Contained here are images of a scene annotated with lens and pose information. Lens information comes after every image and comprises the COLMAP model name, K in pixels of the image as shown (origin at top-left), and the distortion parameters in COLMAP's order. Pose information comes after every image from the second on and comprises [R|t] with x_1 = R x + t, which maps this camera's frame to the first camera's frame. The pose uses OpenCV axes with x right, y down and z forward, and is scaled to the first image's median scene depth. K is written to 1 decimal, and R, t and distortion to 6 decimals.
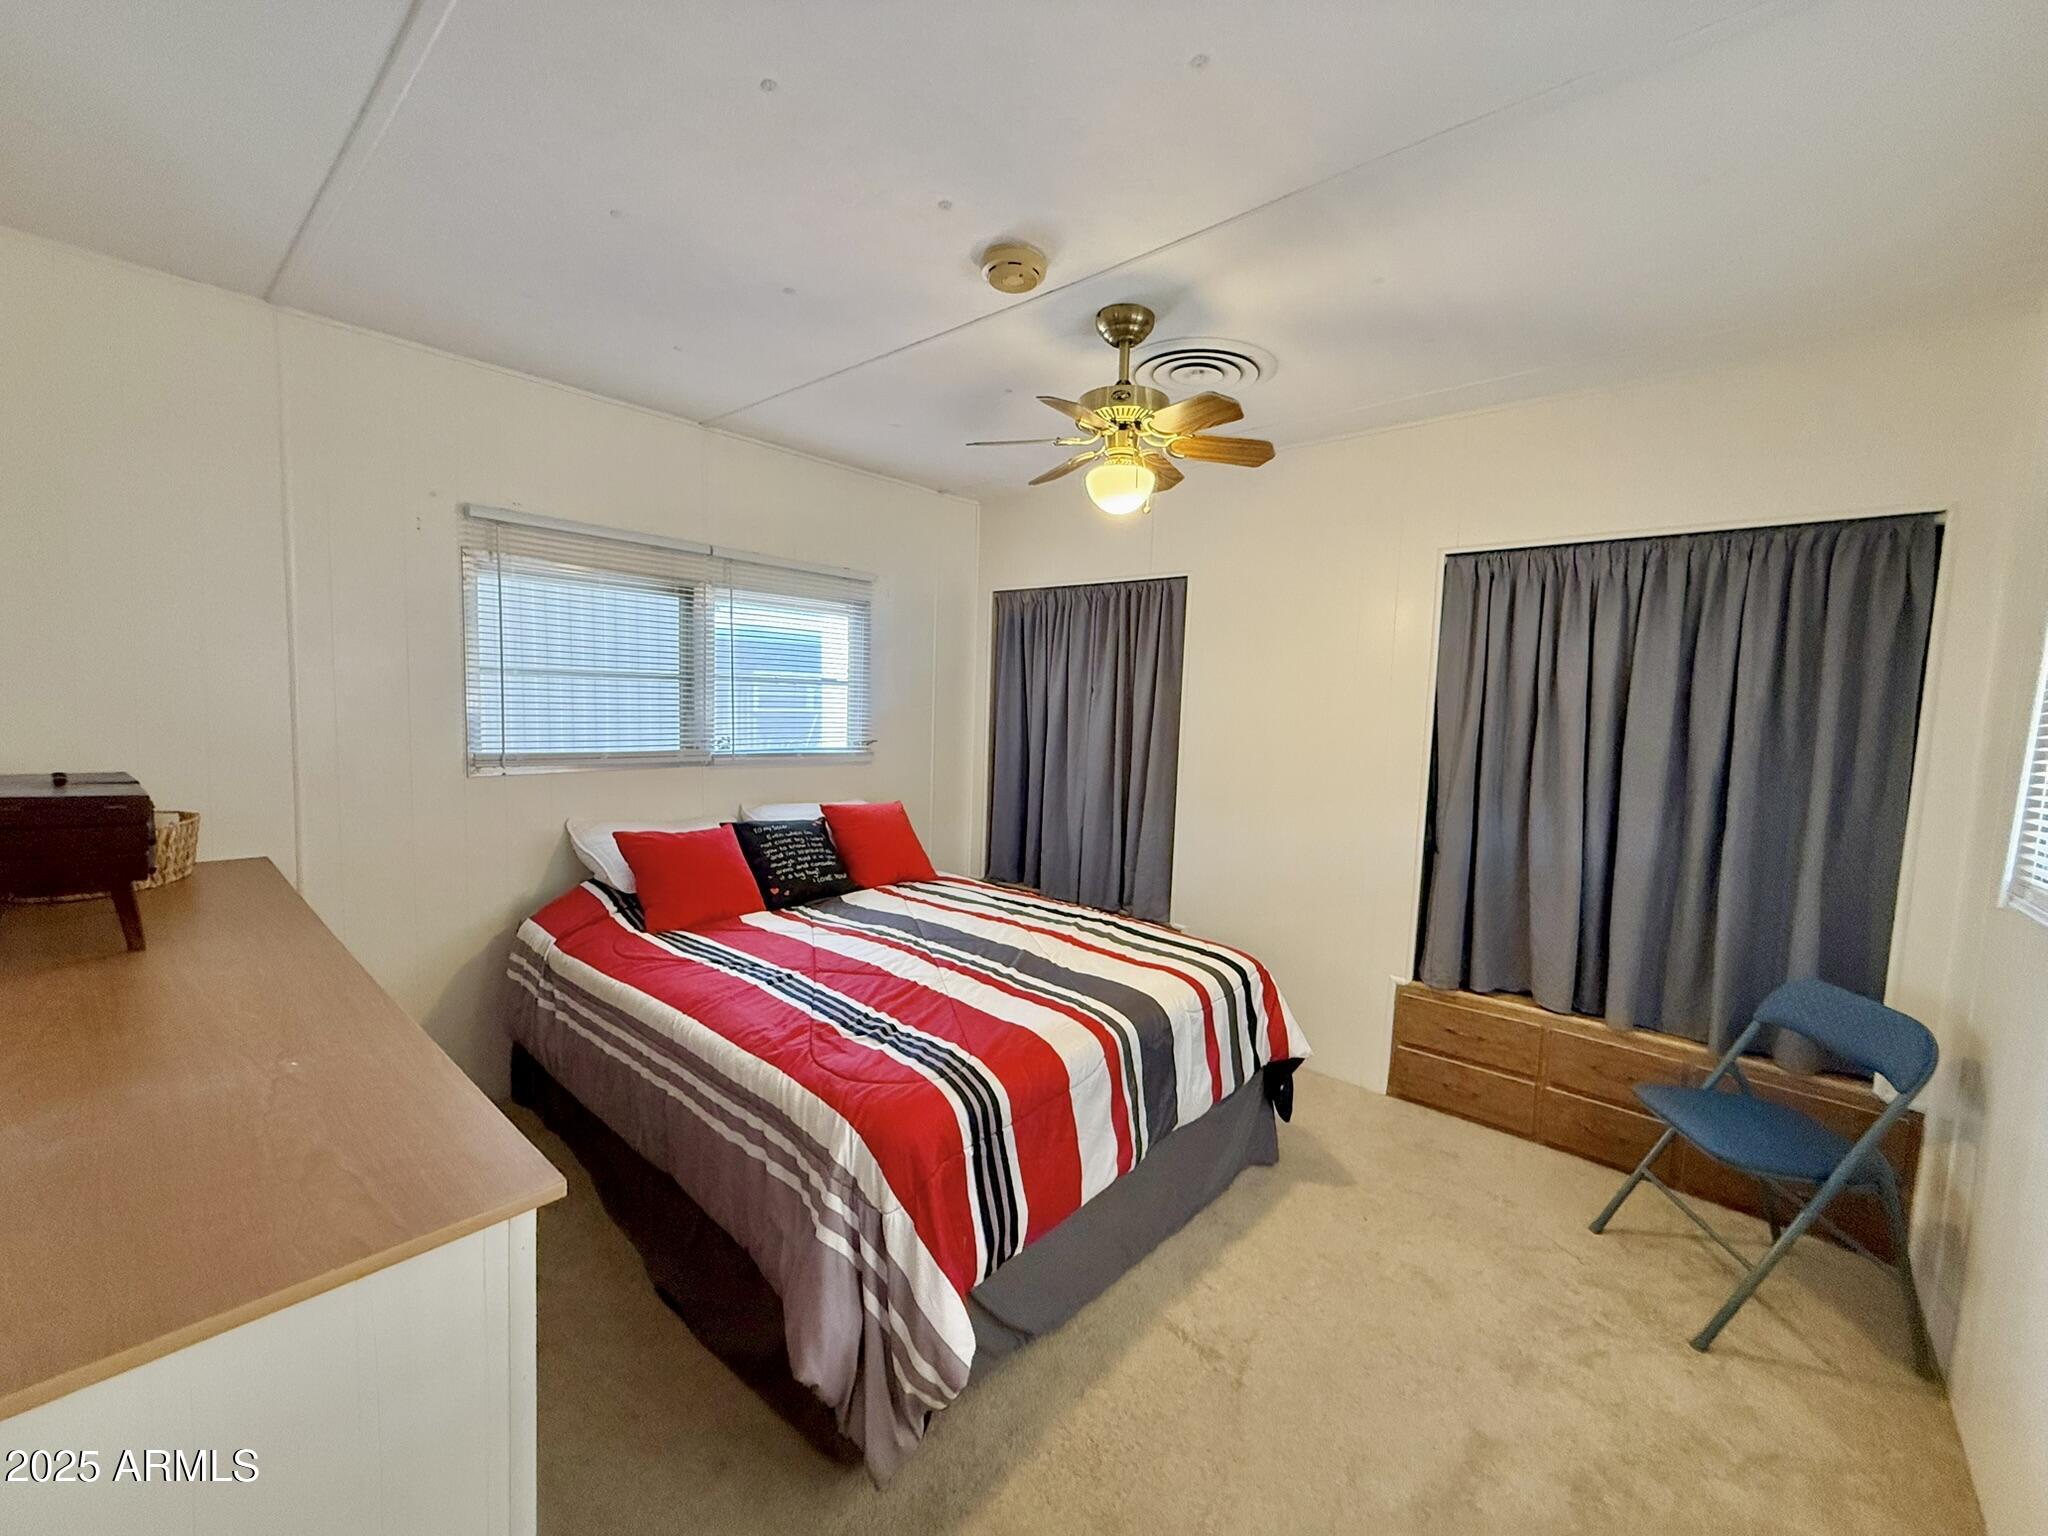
lens RADIAL K [[820.6, 0, 1020.3], [0, 820.6, 766.2], [0, 0, 1]] dist [0.000604, -0.000136]
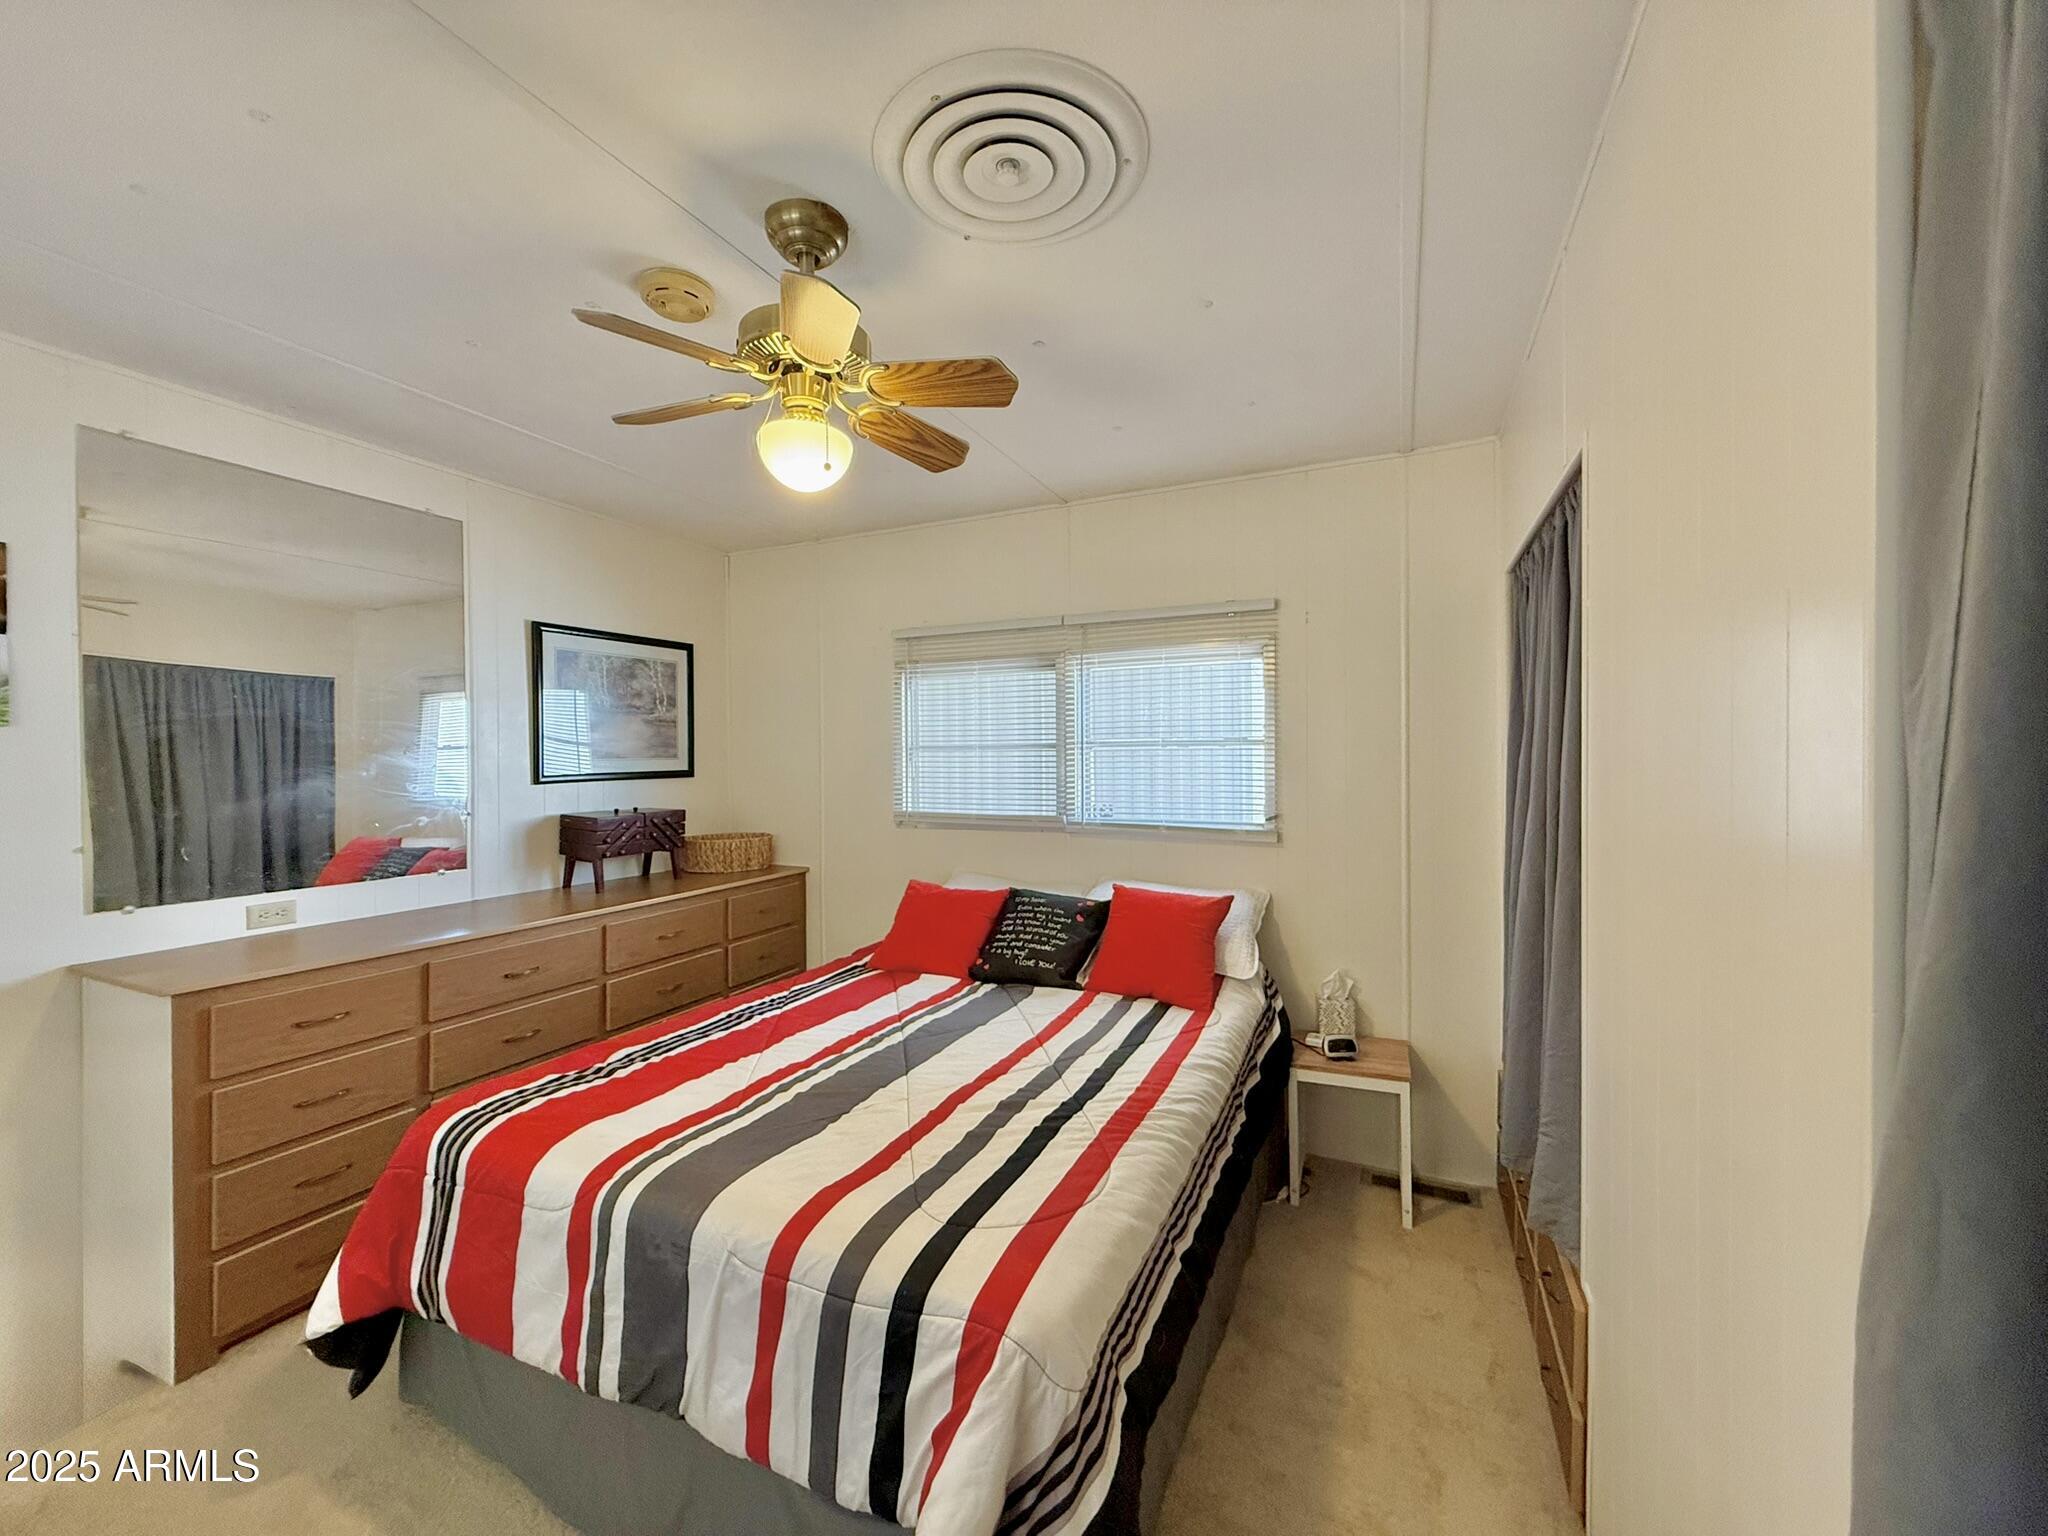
lens RADIAL K [[820.6, 0, 1020.3], [0, 820.6, 766.2], [0, 0, 1]] dist [0.000604, -0.000136]
pose [[0.283020, -0.028062, -0.958703, 0.606411], [-0.063404, 0.996838, -0.047896, -0.031928], [0.957016, 0.074341, 0.280346, 0.711213]]
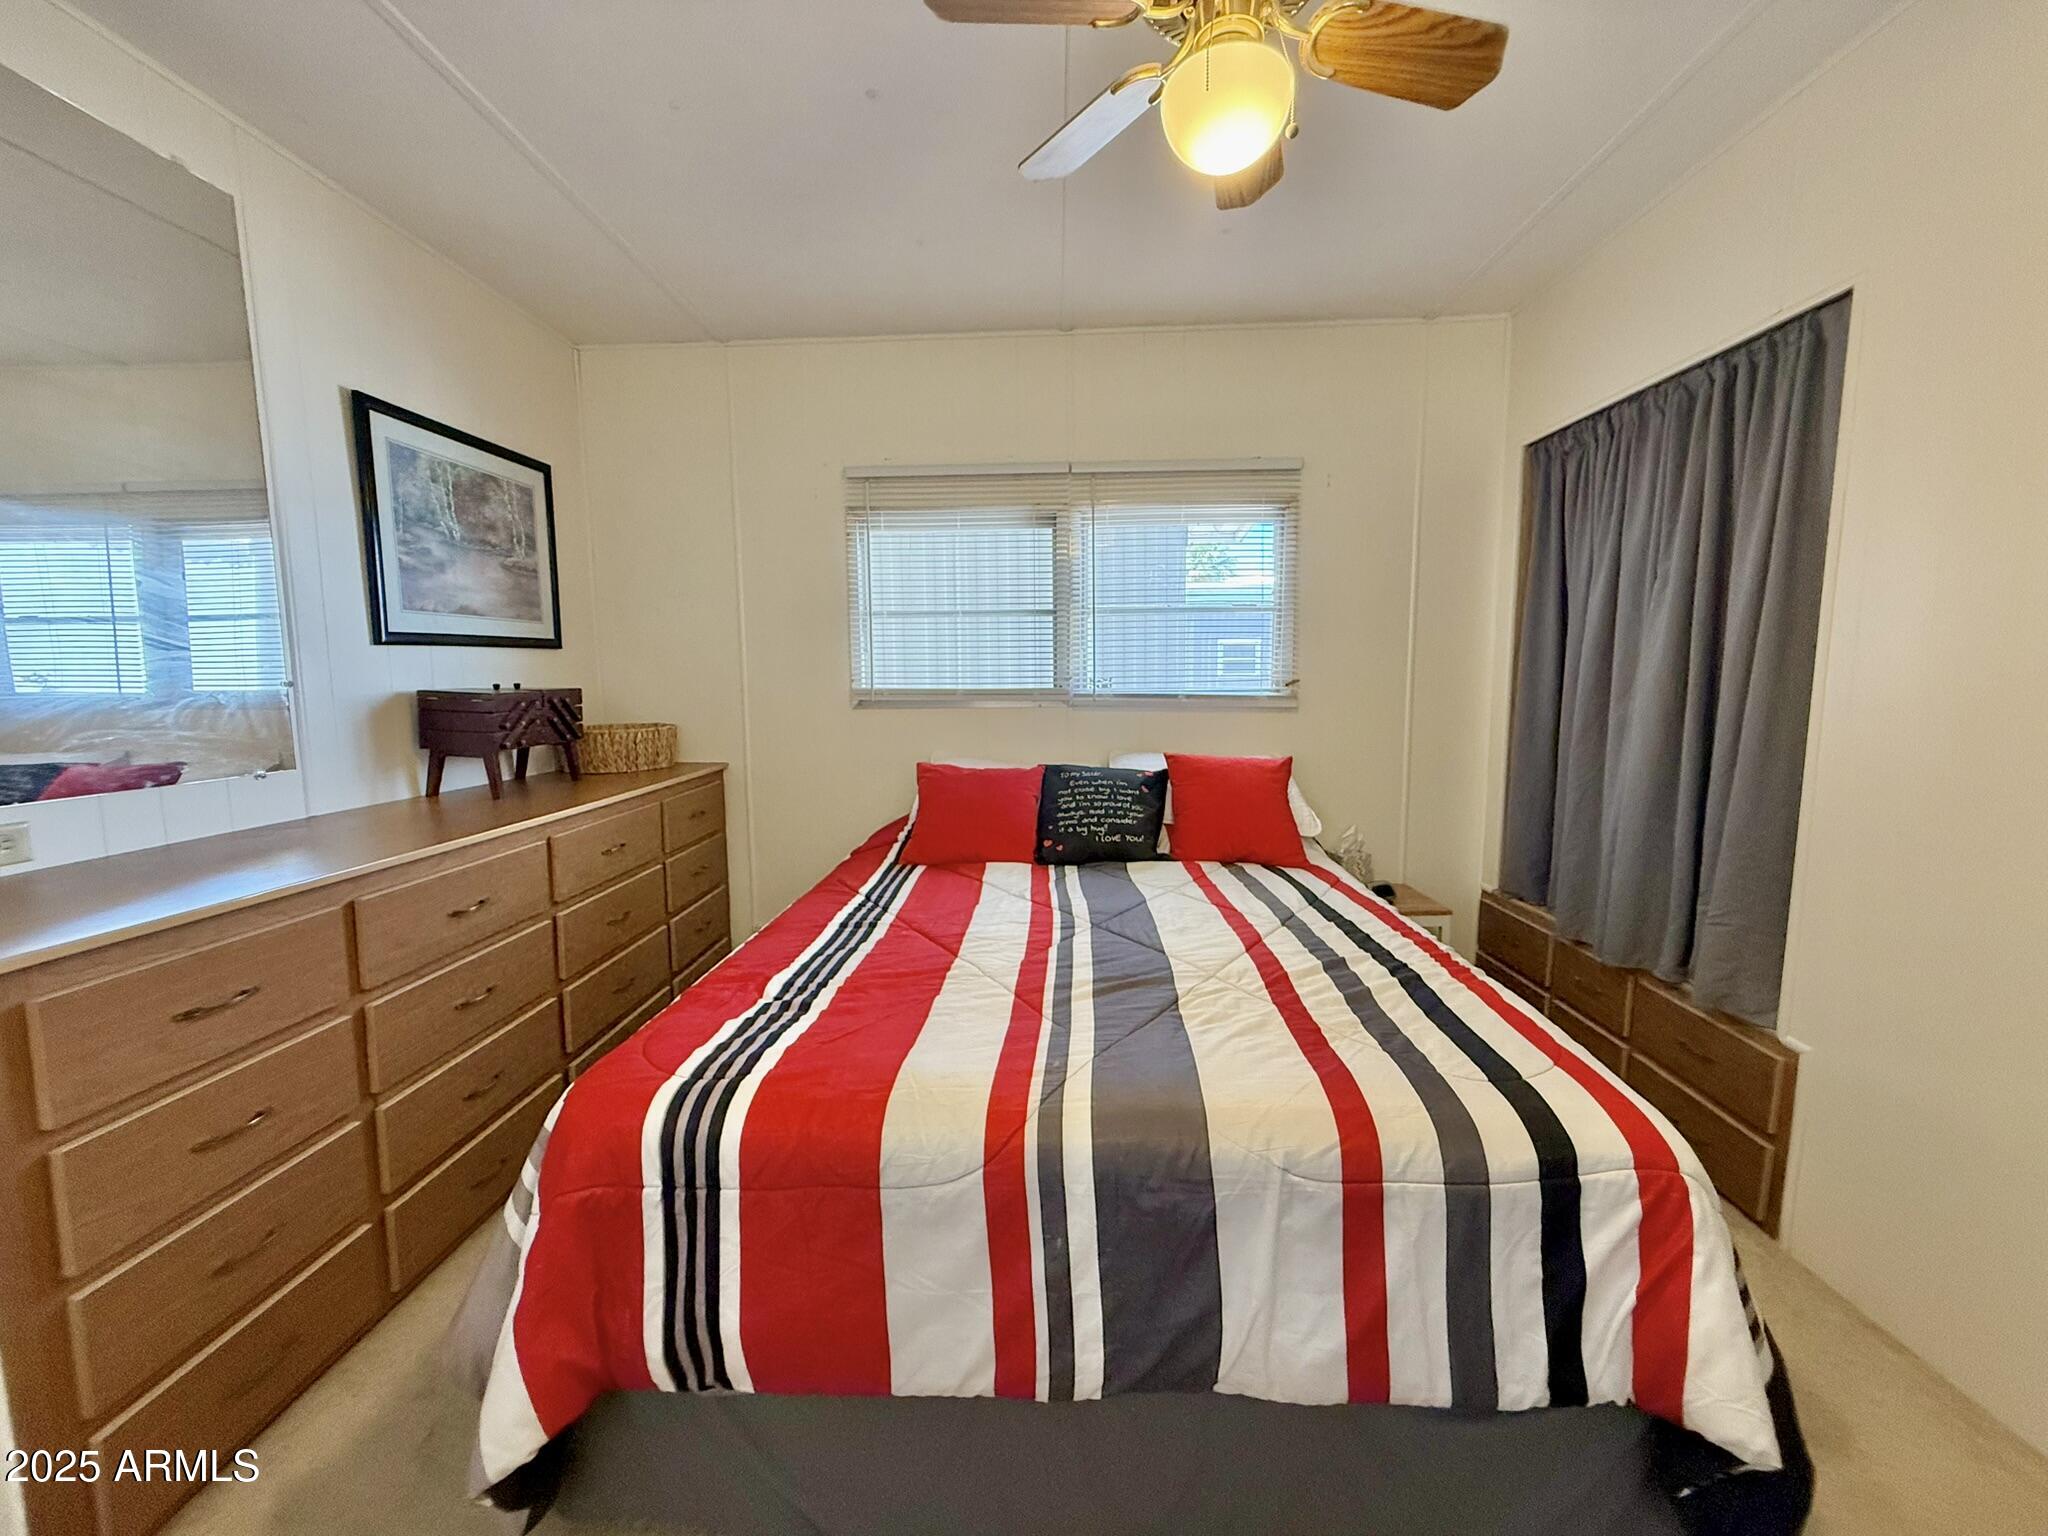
lens RADIAL K [[820.6, 0, 1020.3], [0, 820.6, 766.2], [0, 0, 1]] dist [0.000604, -0.000136]
pose [[0.620834, 0.048101, -0.782465, 0.330179], [-0.034526, 0.998825, 0.034008, 0.040196], [0.783181, 0.005902, 0.621765, 0.414974]]
